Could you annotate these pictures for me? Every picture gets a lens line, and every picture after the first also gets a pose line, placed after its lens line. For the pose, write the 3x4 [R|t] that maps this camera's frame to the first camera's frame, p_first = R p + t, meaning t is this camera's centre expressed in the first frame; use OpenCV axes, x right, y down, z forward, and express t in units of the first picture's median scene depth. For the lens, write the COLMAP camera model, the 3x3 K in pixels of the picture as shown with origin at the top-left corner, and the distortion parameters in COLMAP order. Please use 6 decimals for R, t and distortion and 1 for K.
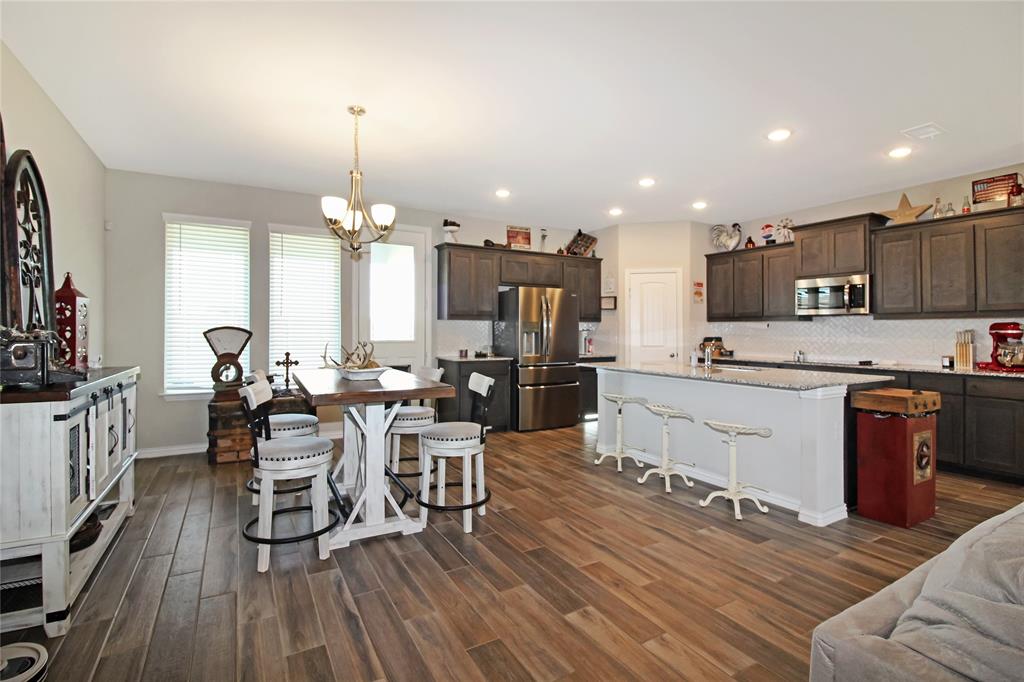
lens RADIAL K [[469.0, 0, 505.8], [0, 469.0, 327.5], [0, 0, 1]] dist [0.000049, -0.018675]
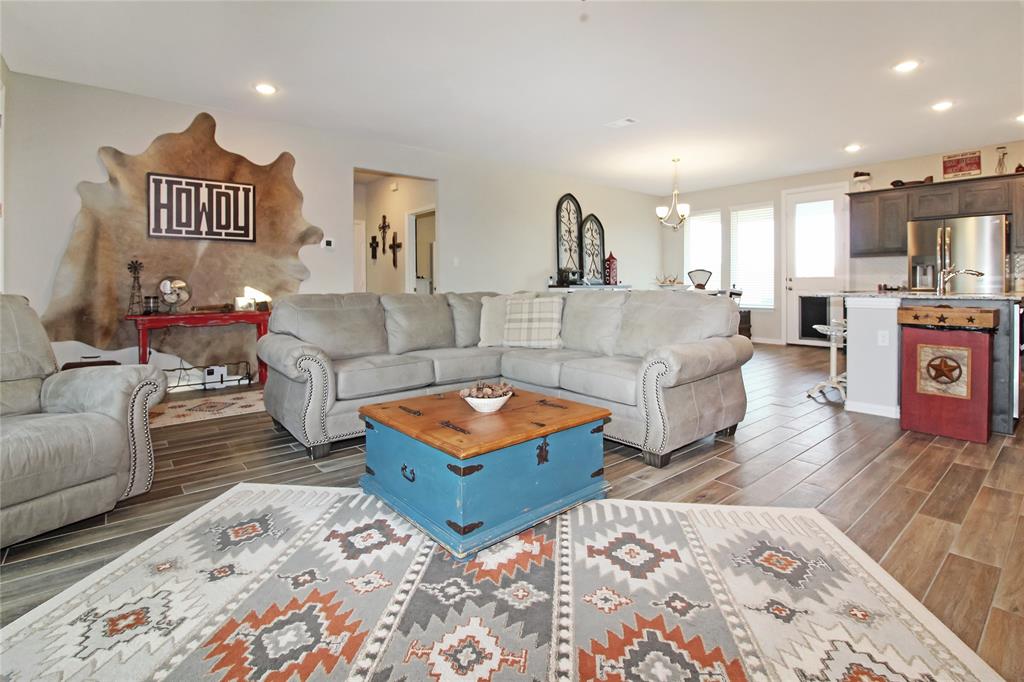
lens RADIAL K [[483.9, 0, 518.3], [0, 483.9, 288.4], [0, 0, 1]] dist [-0.002864, -0.014450]
pose [[0.180464, 0.001502, -0.983580, 0.893230], [0.010474, 0.999939, 0.003449, 0.044699], [0.983526, -0.010924, 0.180437, -0.039548]]
